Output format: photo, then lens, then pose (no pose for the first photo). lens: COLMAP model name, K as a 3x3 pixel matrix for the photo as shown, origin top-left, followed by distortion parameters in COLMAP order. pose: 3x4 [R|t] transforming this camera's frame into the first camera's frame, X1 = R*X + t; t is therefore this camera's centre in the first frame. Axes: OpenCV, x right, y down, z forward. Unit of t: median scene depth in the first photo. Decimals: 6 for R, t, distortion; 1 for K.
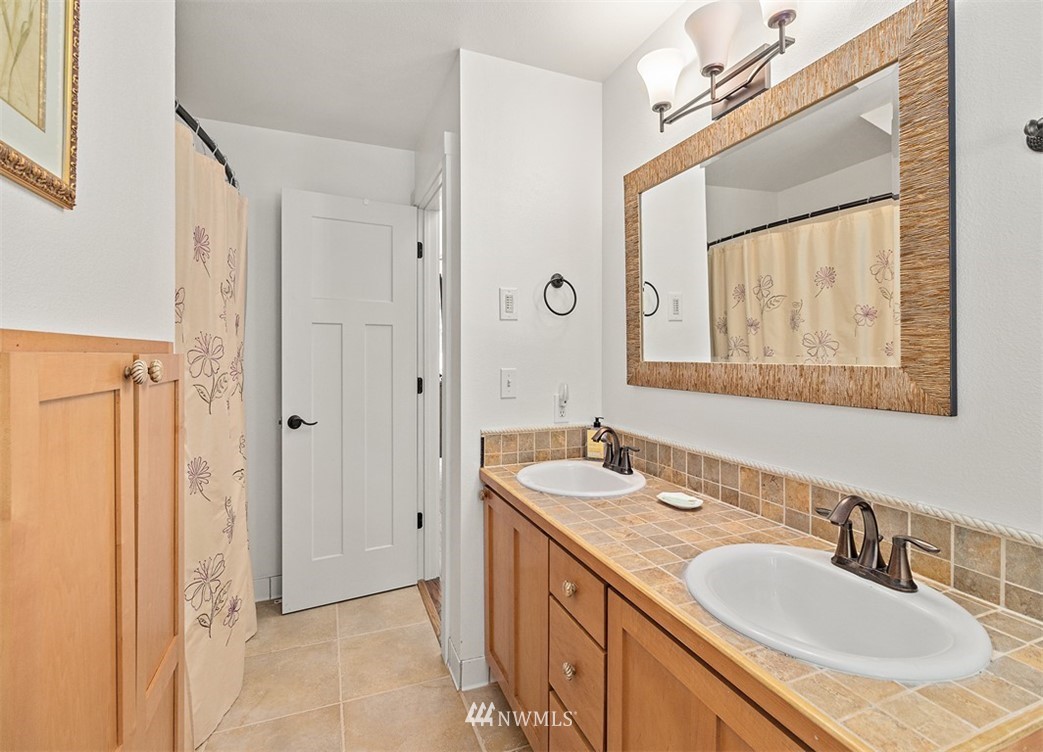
lens RADIAL K [[482.8, 0, 510.7], [0, 482.8, 356.2], [0, 0, 1]] dist [-0.001045, 0.000252]
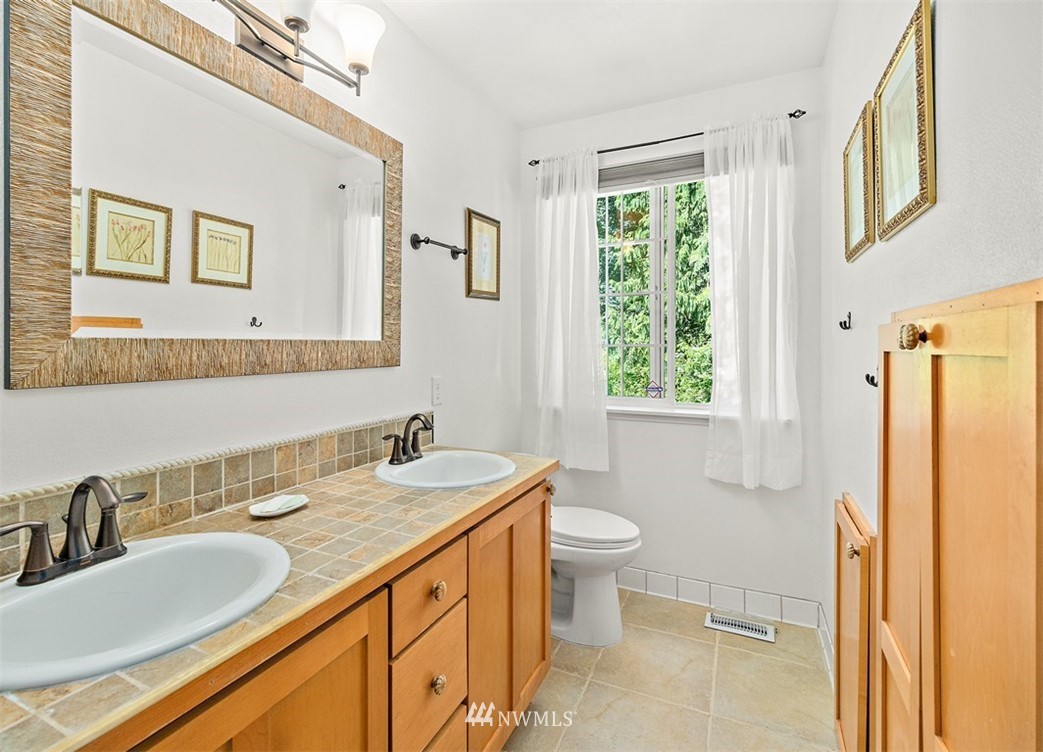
lens RADIAL K [[482.8, 0, 510.7], [0, 482.8, 356.2], [0, 0, 1]] dist [-0.001045, 0.000252]
pose [[-0.682623, -0.017566, 0.730559, -0.548170], [0.001408, 0.999678, 0.025353, 0.023400], [-0.730769, 0.018335, -0.682379, 1.337414]]
